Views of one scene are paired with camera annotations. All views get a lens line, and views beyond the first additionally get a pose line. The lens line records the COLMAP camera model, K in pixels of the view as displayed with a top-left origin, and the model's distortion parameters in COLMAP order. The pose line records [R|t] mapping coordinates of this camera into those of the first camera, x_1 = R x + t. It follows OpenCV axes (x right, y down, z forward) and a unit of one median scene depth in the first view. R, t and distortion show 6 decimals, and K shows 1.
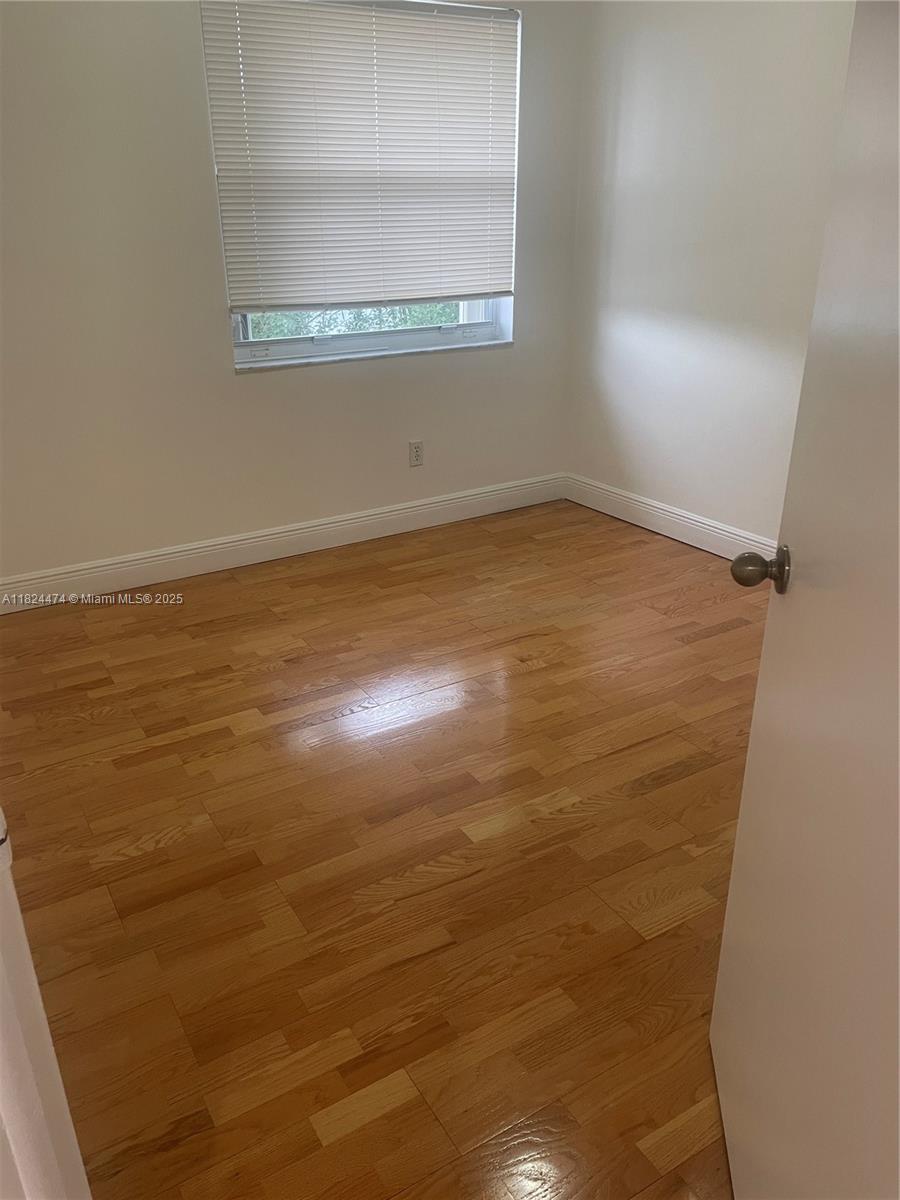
lens RADIAL K [[897.7, 0, 450.0], [0, 897.7, 600.0], [0, 0, 1]] dist [0.081018, -0.116557]
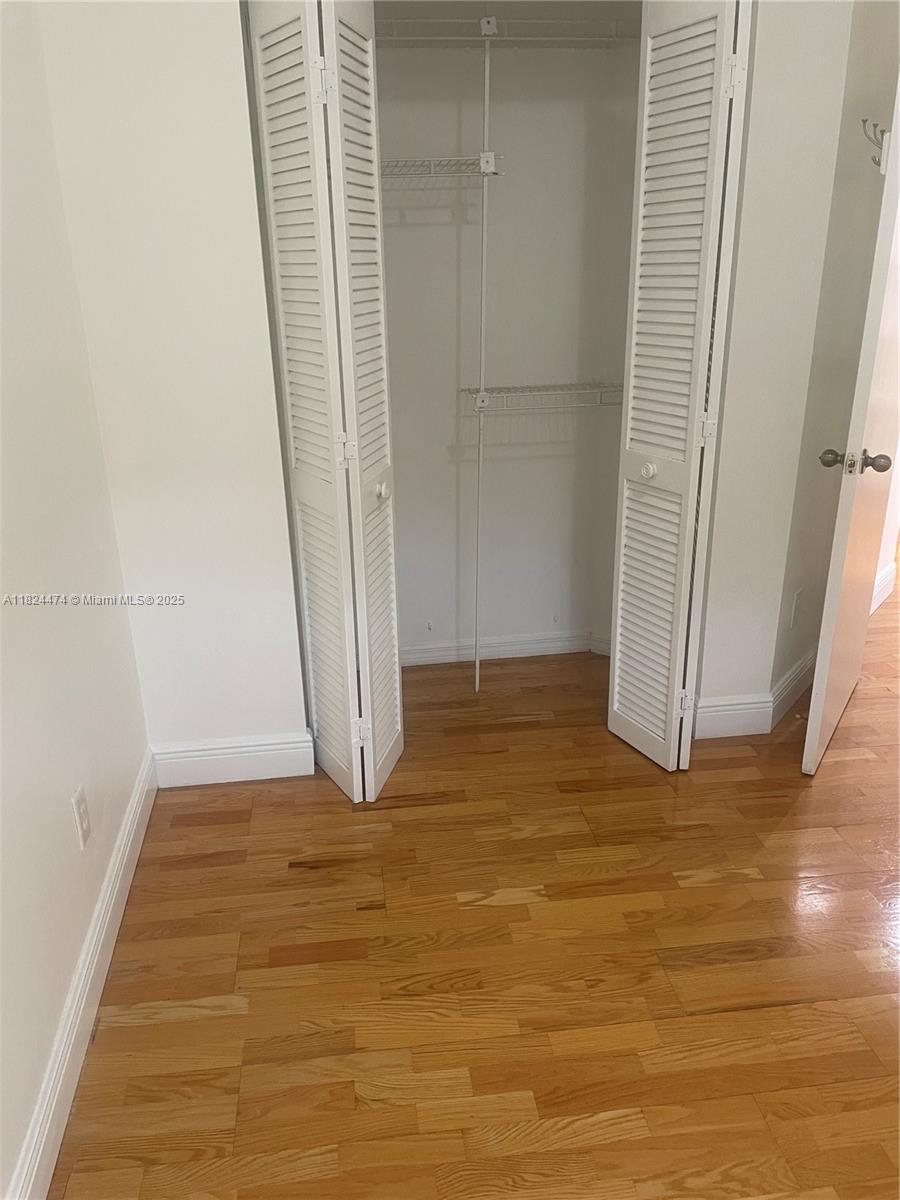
lens RADIAL K [[897.7, 0, 450.0], [0, 897.7, 600.0], [0, 0, 1]] dist [0.081018, -0.116557]
pose [[-0.912181, -0.107538, 0.395426, 0.171079], [0.186706, 0.749914, 0.634641, -0.595649], [-0.364784, 0.652736, -0.663979, 1.355538]]
